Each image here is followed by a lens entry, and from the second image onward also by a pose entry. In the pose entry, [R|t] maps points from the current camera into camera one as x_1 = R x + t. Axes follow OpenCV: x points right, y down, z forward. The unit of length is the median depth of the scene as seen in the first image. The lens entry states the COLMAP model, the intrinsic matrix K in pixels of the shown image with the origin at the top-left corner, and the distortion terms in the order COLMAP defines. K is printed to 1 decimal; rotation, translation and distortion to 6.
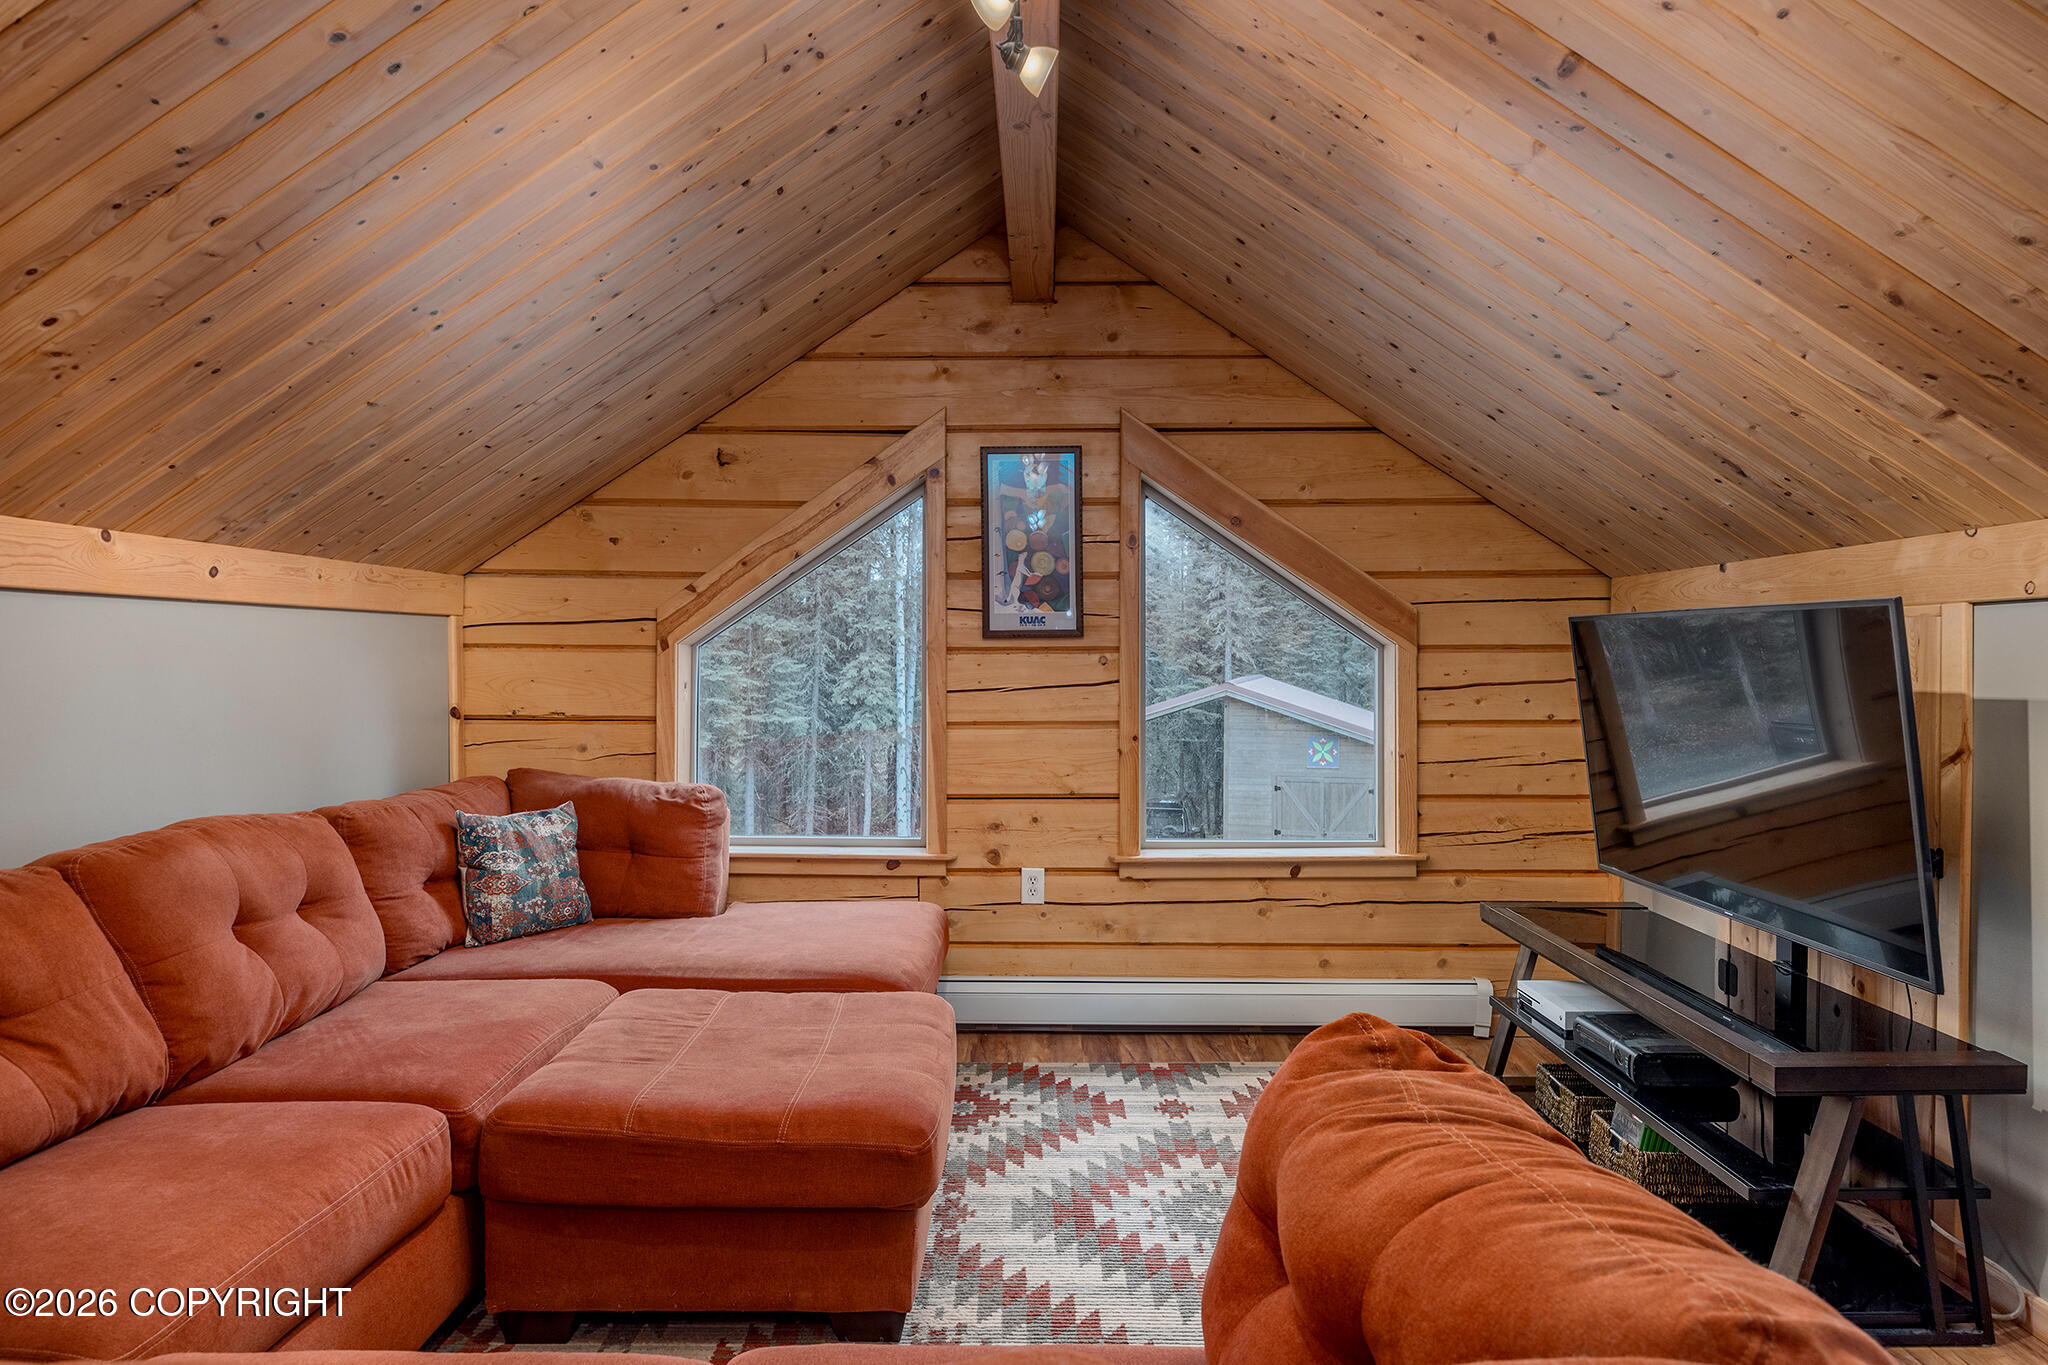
lens RADIAL K [[1212.2, 0, 1016.2], [0, 1212.2, 673.0], [0, 0, 1]] dist [-0.008076, 0.002970]
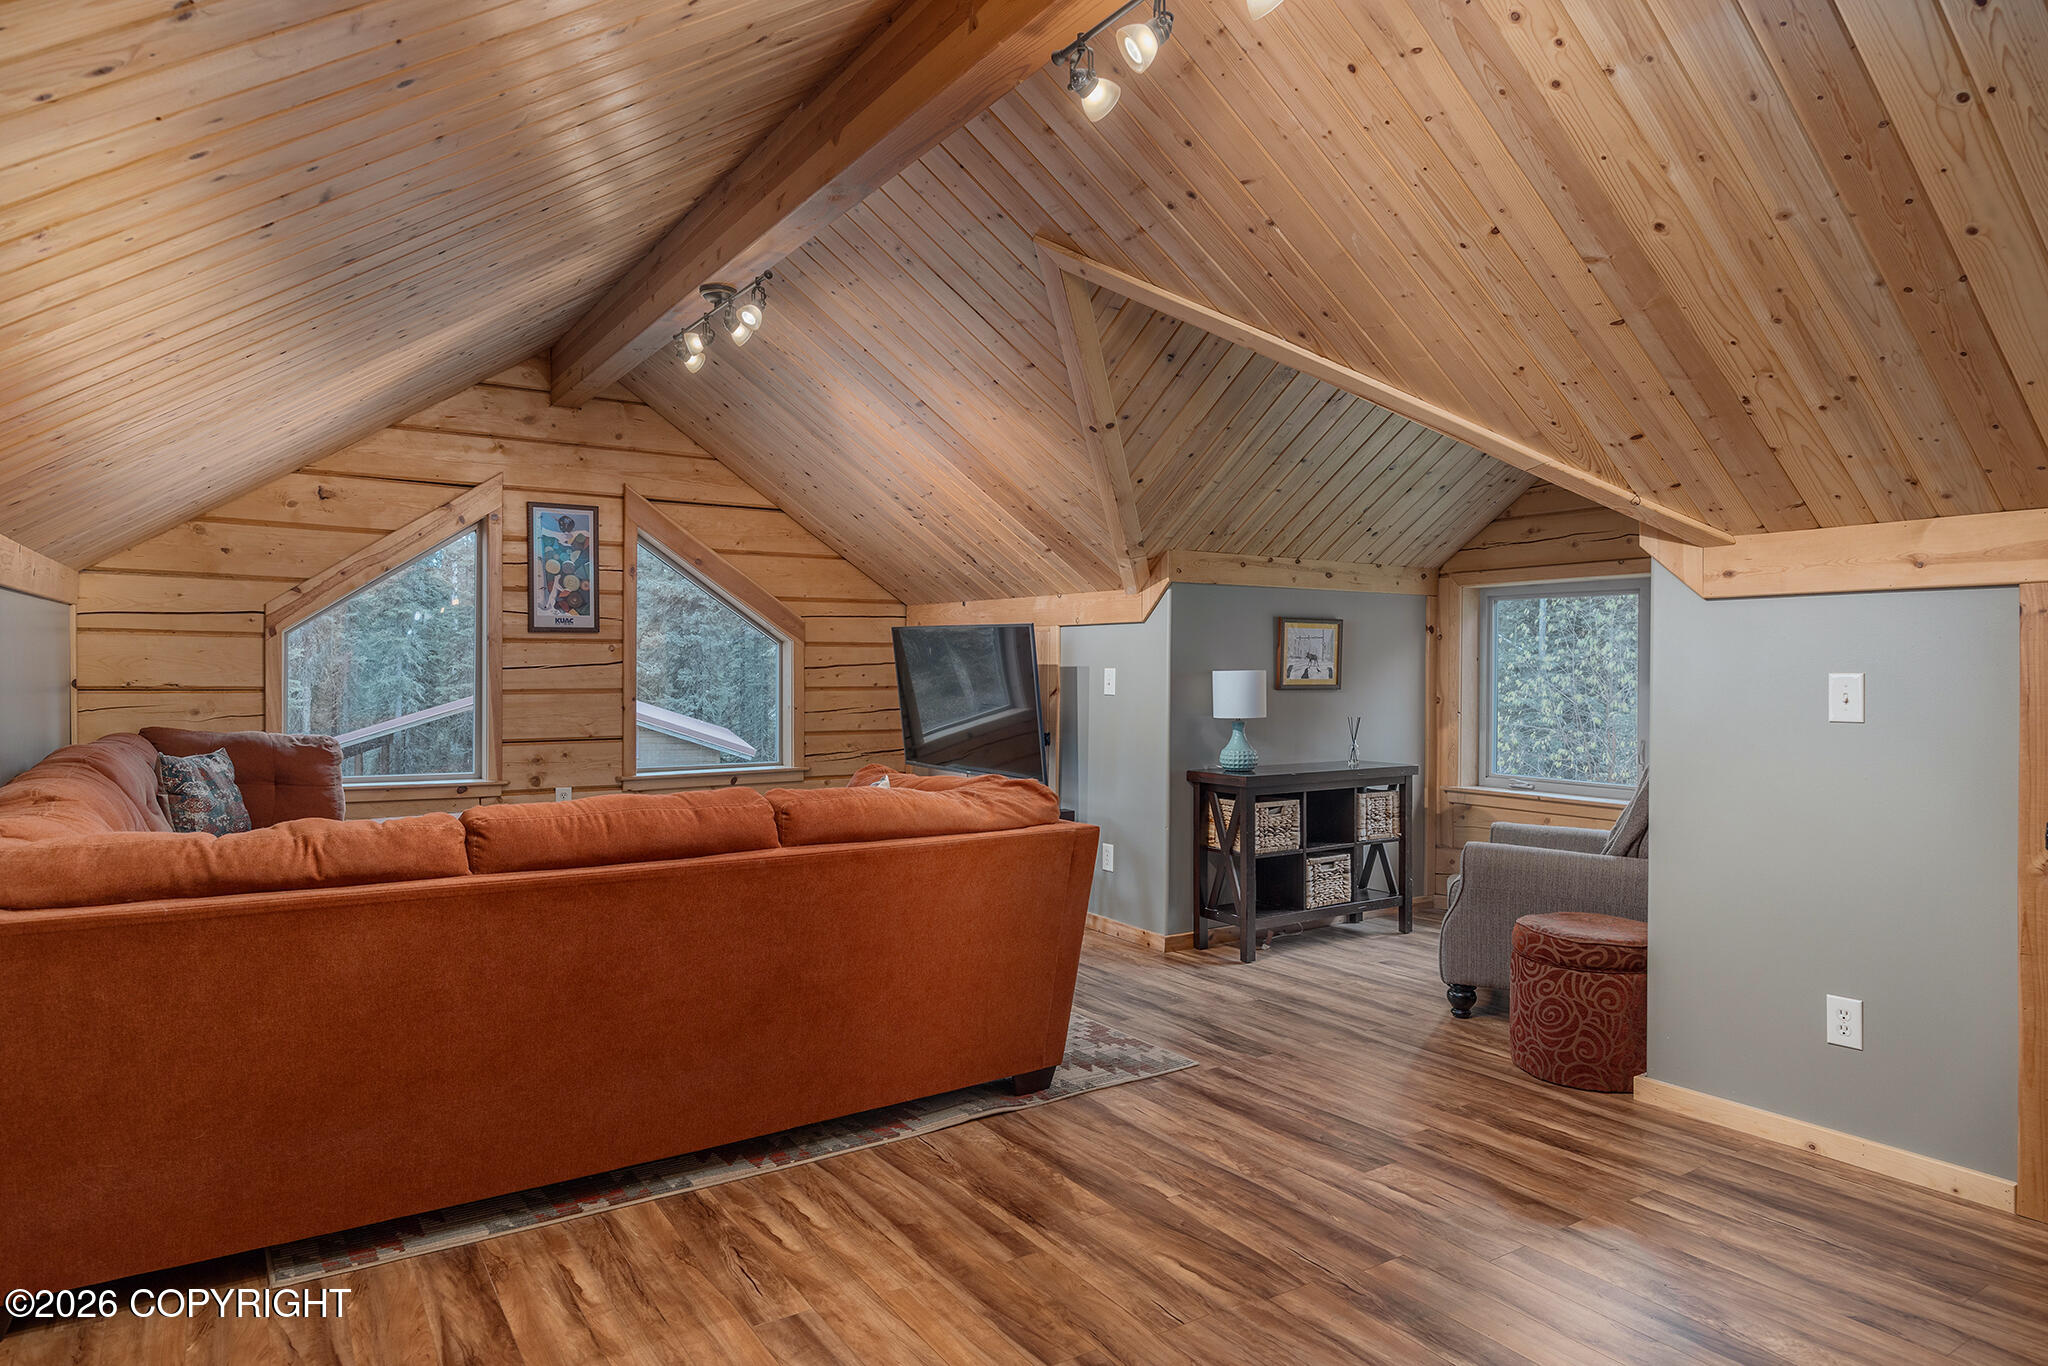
lens RADIAL K [[1212.2, 0, 1020.7], [0, 1212.2, 686.0], [0, 0, 1]] dist [-0.008076, 0.002970]
pose [[0.827073, -0.003717, 0.562082, -0.359748], [-0.001122, 0.999965, 0.008264, 0.023628], [-0.562093, -0.007466, 0.827040, -0.547482]]
